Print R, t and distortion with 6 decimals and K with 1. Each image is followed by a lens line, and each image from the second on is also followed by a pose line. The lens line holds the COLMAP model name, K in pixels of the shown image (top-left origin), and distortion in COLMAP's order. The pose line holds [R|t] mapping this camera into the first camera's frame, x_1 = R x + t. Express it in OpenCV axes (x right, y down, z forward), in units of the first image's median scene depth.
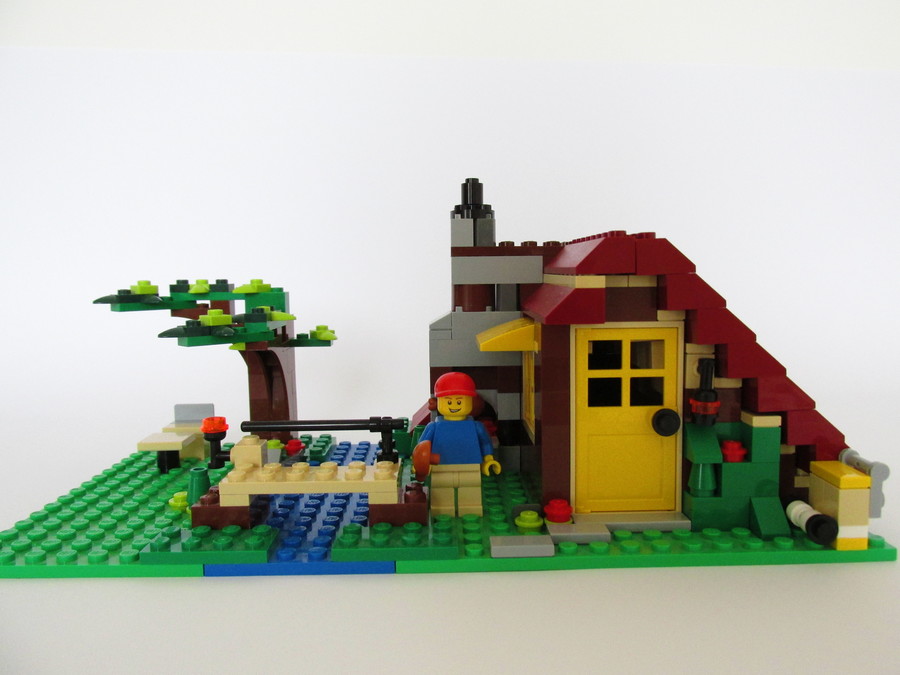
lens RADIAL K [[743.9, 0, 450.0], [0, 743.9, 337.5], [0, 0, 1]] dist [-0.005857, -0.011620]
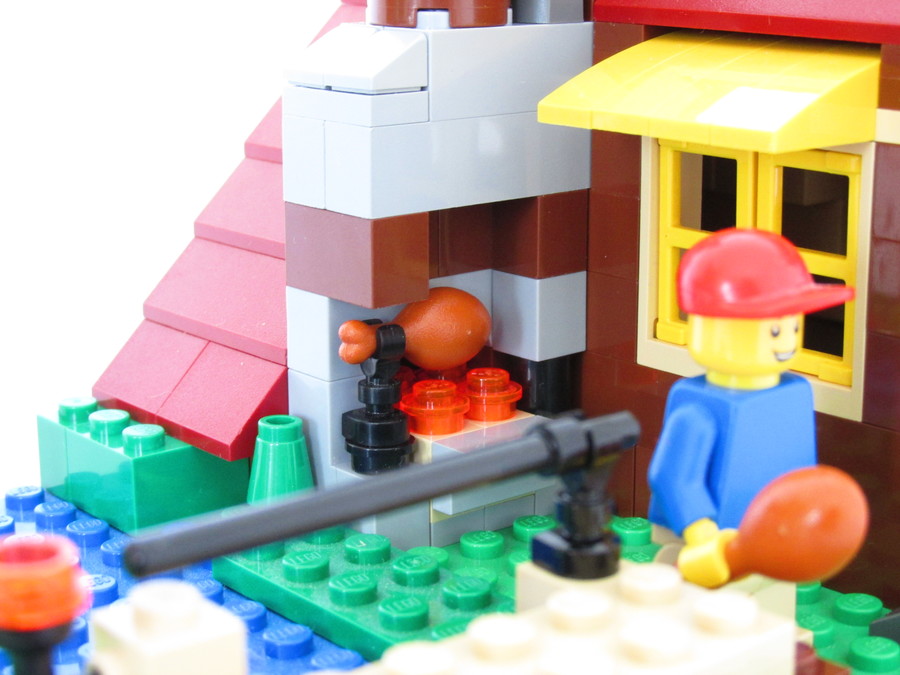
lens RADIAL K [[1718.6, 0, 450.0], [0, 1718.6, 337.5], [0, 0, 1]] dist [-0.062750, -0.047249]
pose [[0.767715, -0.138246, 0.625701, -0.552602], [0.045784, 0.985789, 0.161629, -0.029521], [-0.639154, -0.095438, 0.763134, 0.569772]]
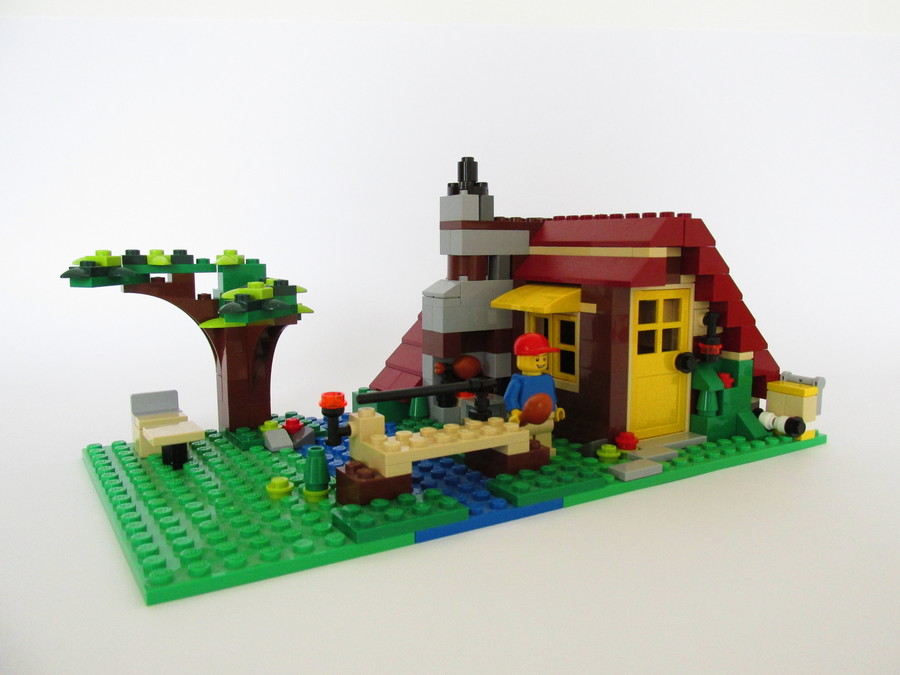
lens RADIAL K [[743.9, 0, 450.0], [0, 743.9, 337.5], [0, 0, 1]] dist [-0.005857, -0.011620]
pose [[0.859614, -0.052051, 0.508287, -0.703566], [0.037305, 0.998536, 0.039164, 0.005466], [-0.509581, -0.014704, 0.860297, 0.103526]]
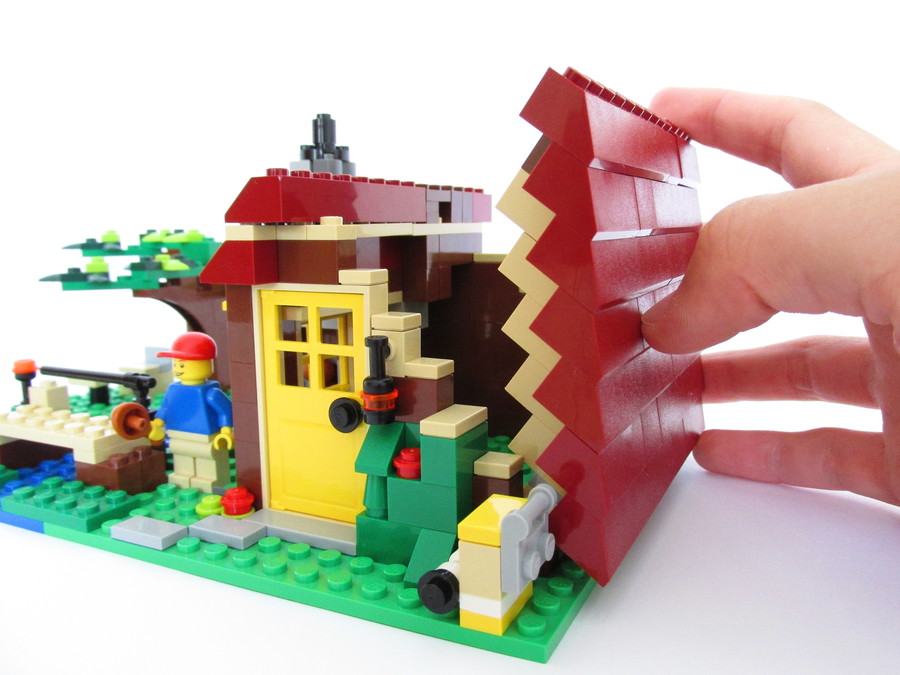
lens RADIAL K [[743.9, 0, 450.0], [0, 743.9, 337.5], [0, 0, 1]] dist [-0.005857, -0.011620]
pose [[0.889629, 0.072341, -0.450919, 0.729886], [-0.044085, 0.996367, 0.072870, -0.028128], [0.454552, -0.044948, 0.889585, 0.352690]]
